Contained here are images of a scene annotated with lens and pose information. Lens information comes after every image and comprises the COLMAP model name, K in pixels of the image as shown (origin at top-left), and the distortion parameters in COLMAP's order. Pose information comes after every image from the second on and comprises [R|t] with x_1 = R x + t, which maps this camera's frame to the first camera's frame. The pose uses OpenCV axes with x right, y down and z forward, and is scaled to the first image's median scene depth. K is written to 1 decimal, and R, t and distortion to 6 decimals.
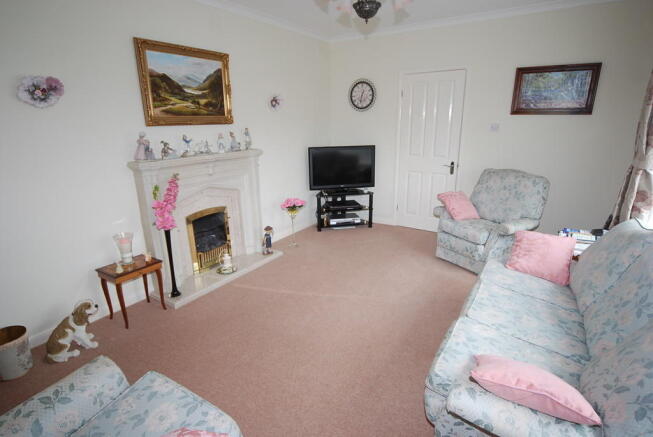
lens RADIAL K [[345.6, 0, 325.2], [0, 345.6, 219.0], [0, 0, 1]] dist [-0.011850, 0.001535]
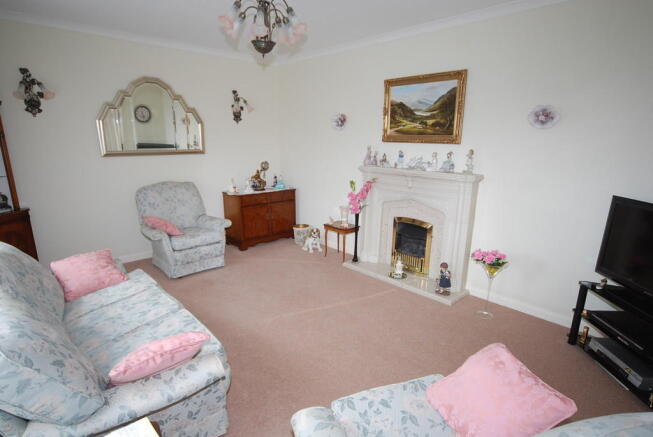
lens RADIAL K [[345.6, 0, 325.1], [0, 345.6, 220.5], [0, 0, 1]] dist [-0.011850, 0.001535]
pose [[-0.240275, 0.236021, -0.941574, 0.843355], [-0.284724, 0.910190, 0.300811, -0.305838], [0.928009, 0.340366, -0.151495, 1.010392]]
